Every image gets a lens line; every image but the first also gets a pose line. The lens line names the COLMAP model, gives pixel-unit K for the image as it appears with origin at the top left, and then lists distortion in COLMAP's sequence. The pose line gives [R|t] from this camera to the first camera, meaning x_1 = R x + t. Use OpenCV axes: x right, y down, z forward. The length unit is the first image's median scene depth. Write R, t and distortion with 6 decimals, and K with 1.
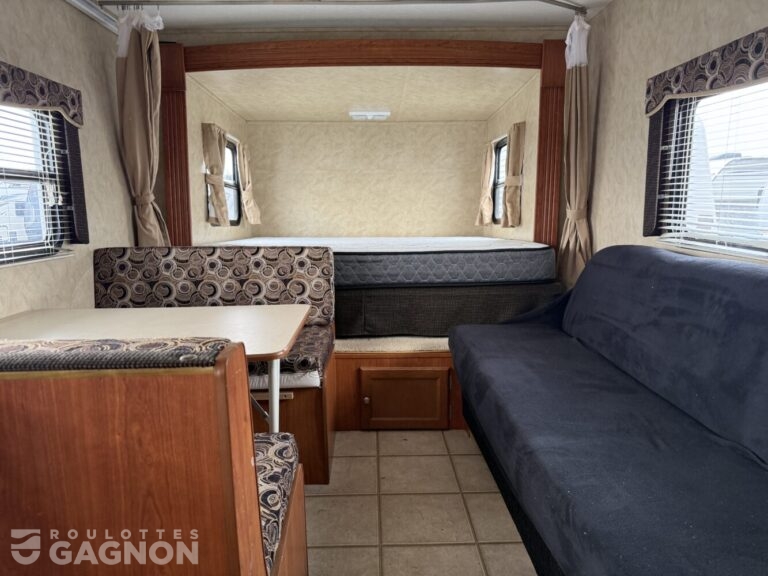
lens RADIAL K [[552.7, 0, 382.9], [0, 552.7, 297.2], [0, 0, 1]] dist [0.007613, -0.008811]
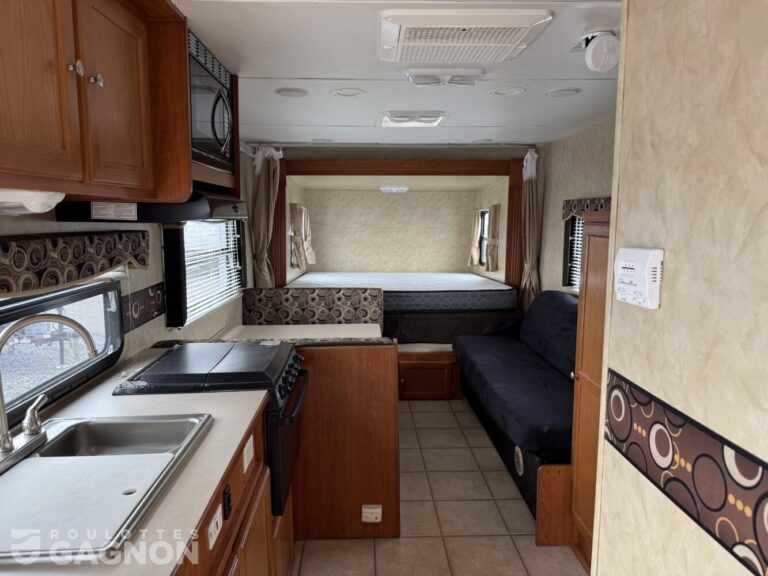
lens RADIAL K [[554.5, 0, 387.9], [0, 554.5, 290.1], [0, 0, 1]] dist [0.061451, -0.000534]
pose [[0.999617, 0.007719, 0.026572, -0.120706], [-0.006759, 0.999328, -0.036024, -0.025451], [-0.026832, 0.035830, 0.998998, -0.677139]]
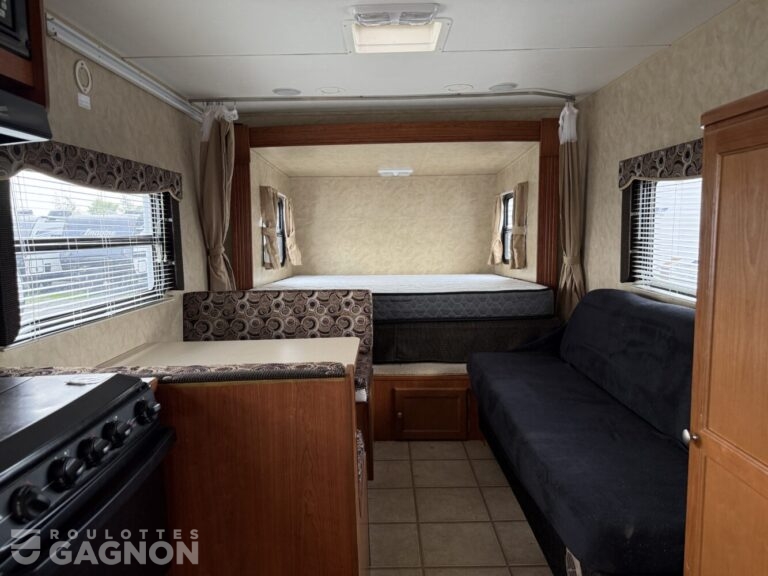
lens RADIAL K [[552.9, 0, 384.0], [0, 552.9, 288.0], [0, 0, 1]] dist [0.066705, -0.069677]
pose [[0.999709, -0.005235, -0.023559, -0.034243], [0.003733, 0.997985, -0.063338, -0.016187], [0.023843, 0.063232, 0.997714, -0.246734]]
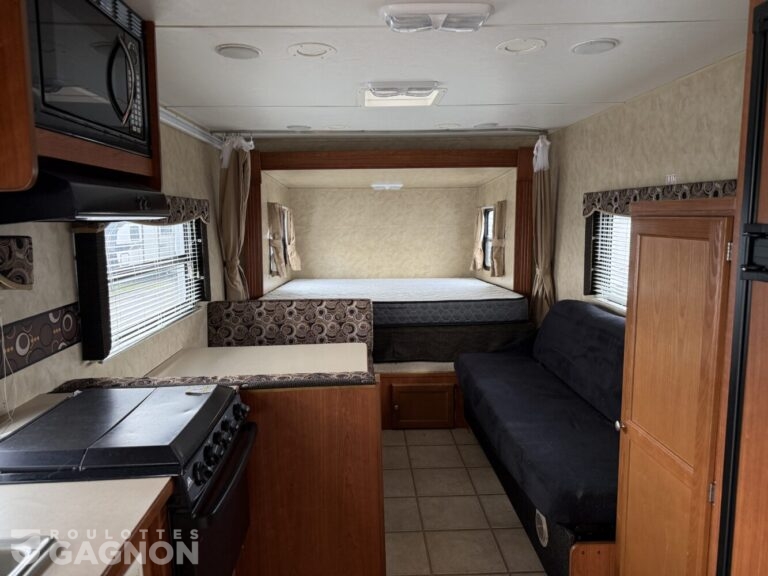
lens RADIAL K [[552.9, 0, 384.0], [0, 552.9, 288.0], [0, 0, 1]] dist [0.066705, -0.069677]
pose [[0.999855, -0.004451, 0.016410, -0.084064], [0.005148, 0.999076, -0.042658, -0.058896], [-0.016205, 0.042736, 0.998955, -0.437749]]
